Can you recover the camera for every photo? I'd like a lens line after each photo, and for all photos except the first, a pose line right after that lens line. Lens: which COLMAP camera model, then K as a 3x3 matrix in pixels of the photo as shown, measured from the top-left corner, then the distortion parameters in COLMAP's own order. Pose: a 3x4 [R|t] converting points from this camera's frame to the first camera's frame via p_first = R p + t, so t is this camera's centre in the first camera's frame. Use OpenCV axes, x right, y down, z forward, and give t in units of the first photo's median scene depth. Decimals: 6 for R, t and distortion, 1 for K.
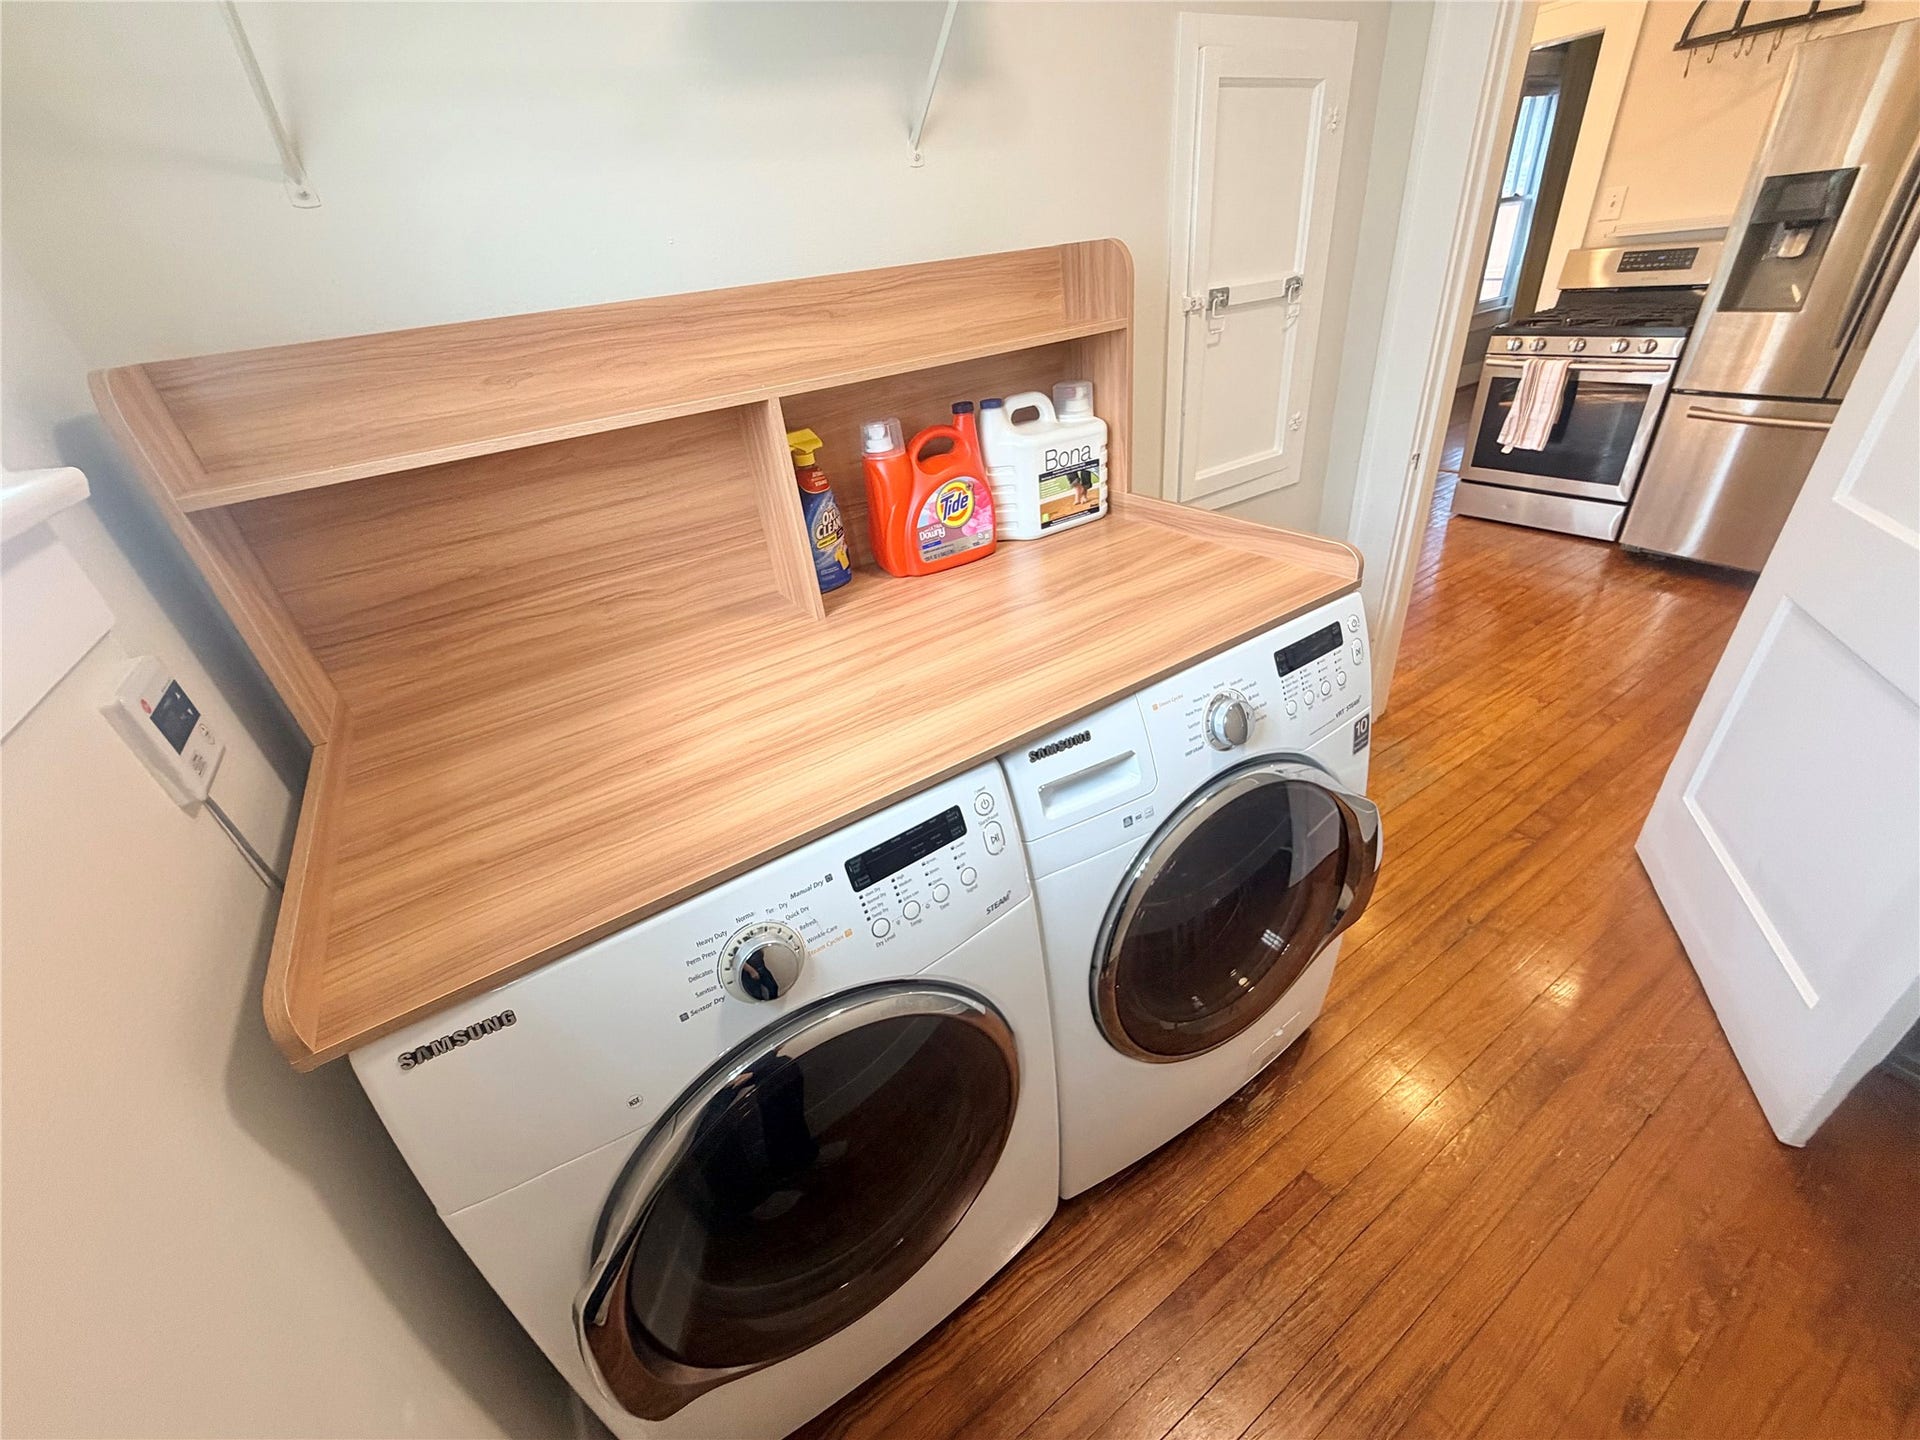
lens RADIAL K [[765.7, 0, 960.0], [0, 765.7, 720.0], [0, 0, 1]] dist [0.000361, 0.000271]
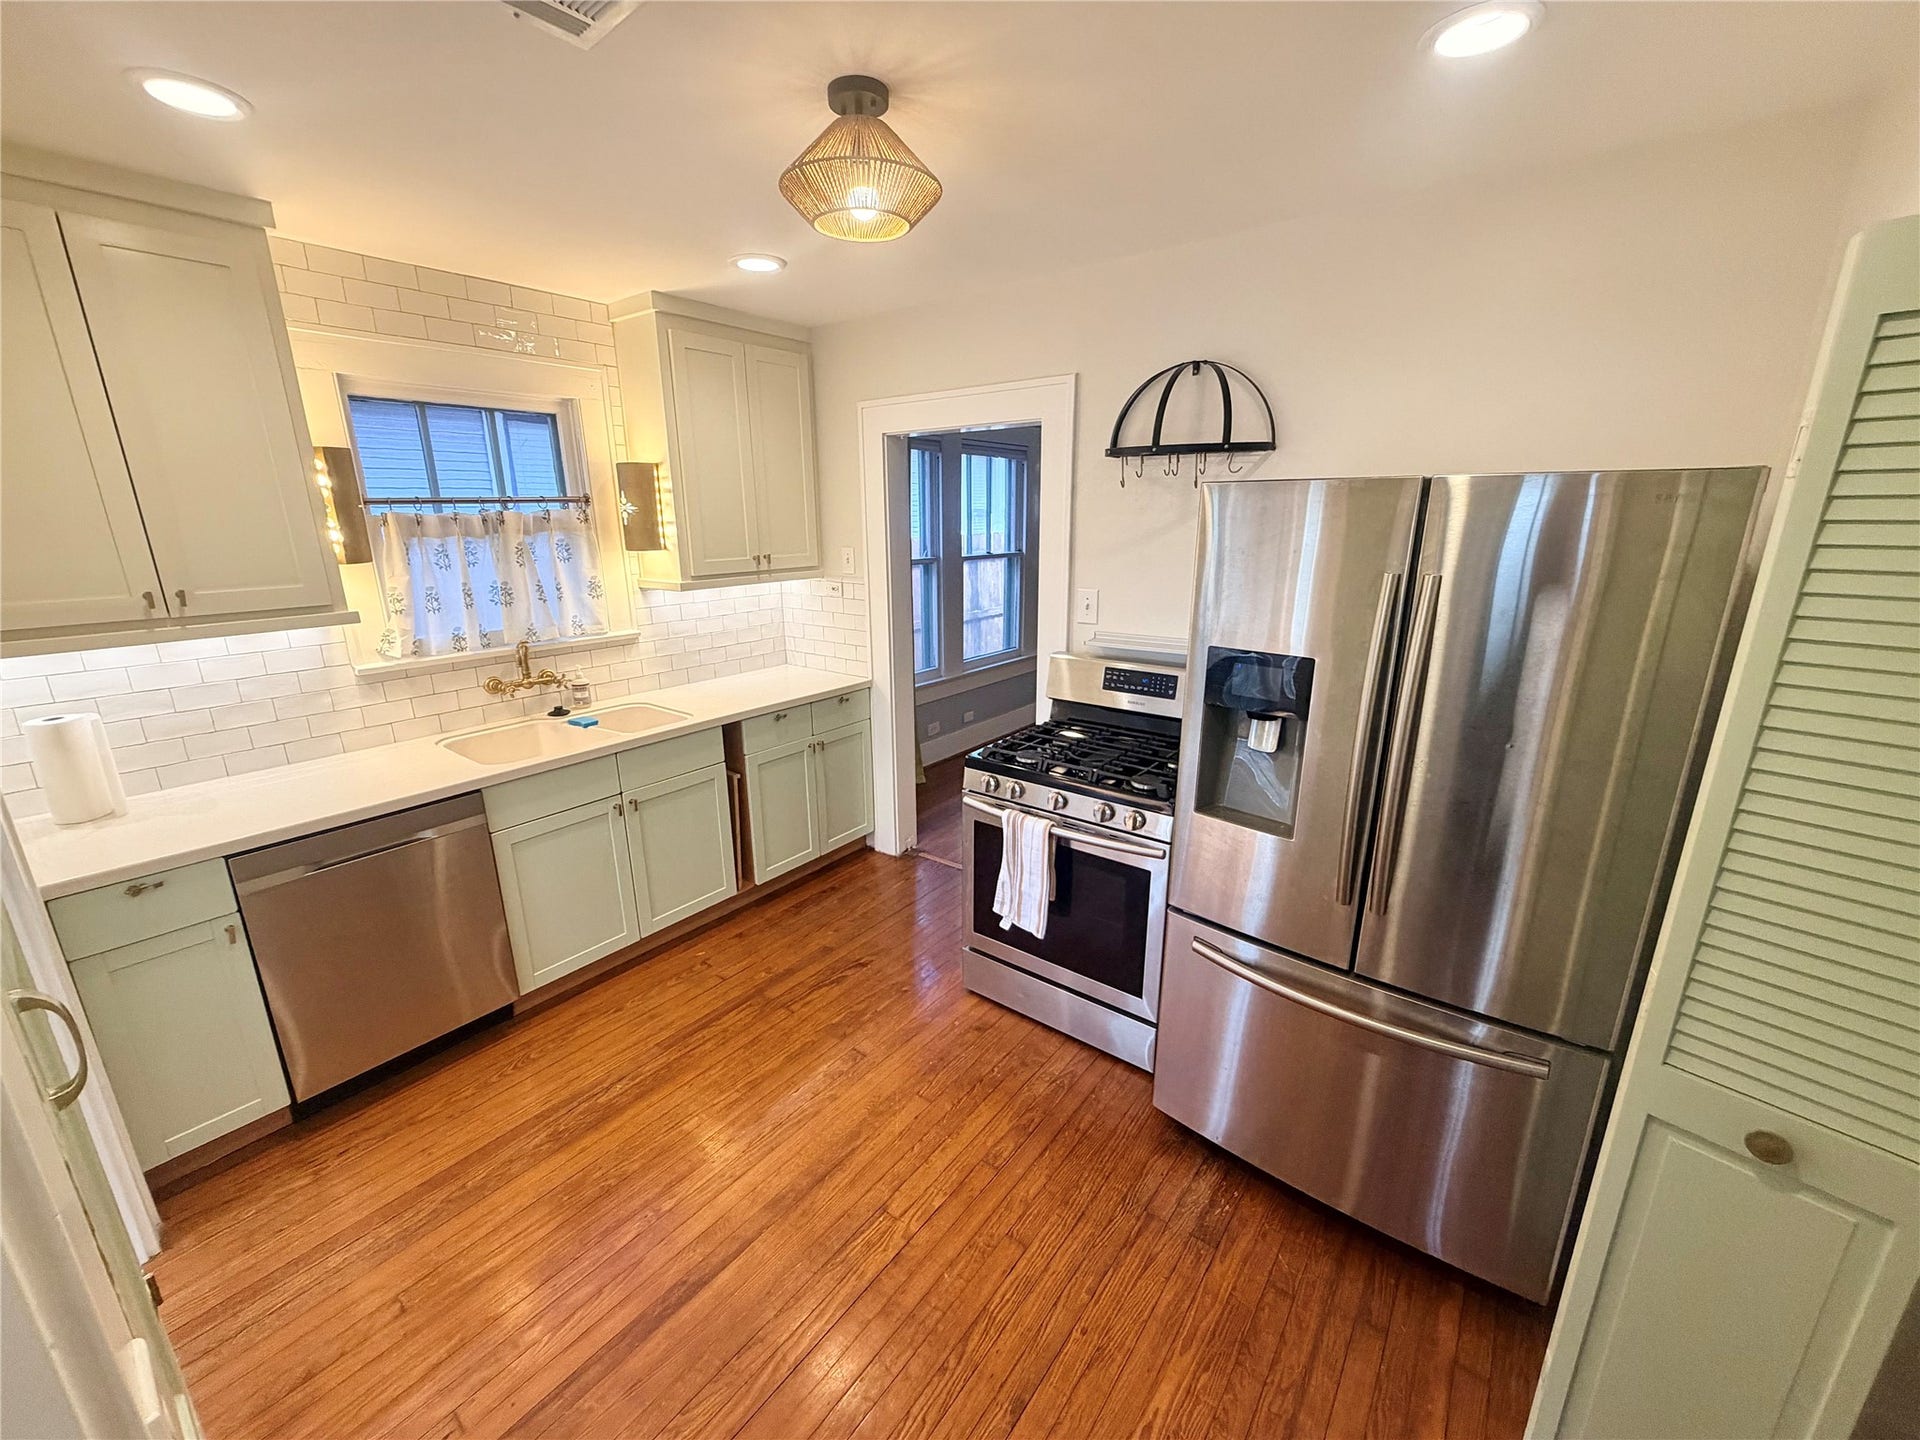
lens RADIAL K [[765.7, 0, 960.0], [0, 765.7, 720.0], [0, 0, 1]] dist [0.000361, 0.000271]
pose [[0.938252, 0.006028, 0.345901, 0.479582], [0.094377, 0.957464, -0.272682, -0.376962], [-0.332831, 0.288489, 0.897774, 0.381118]]
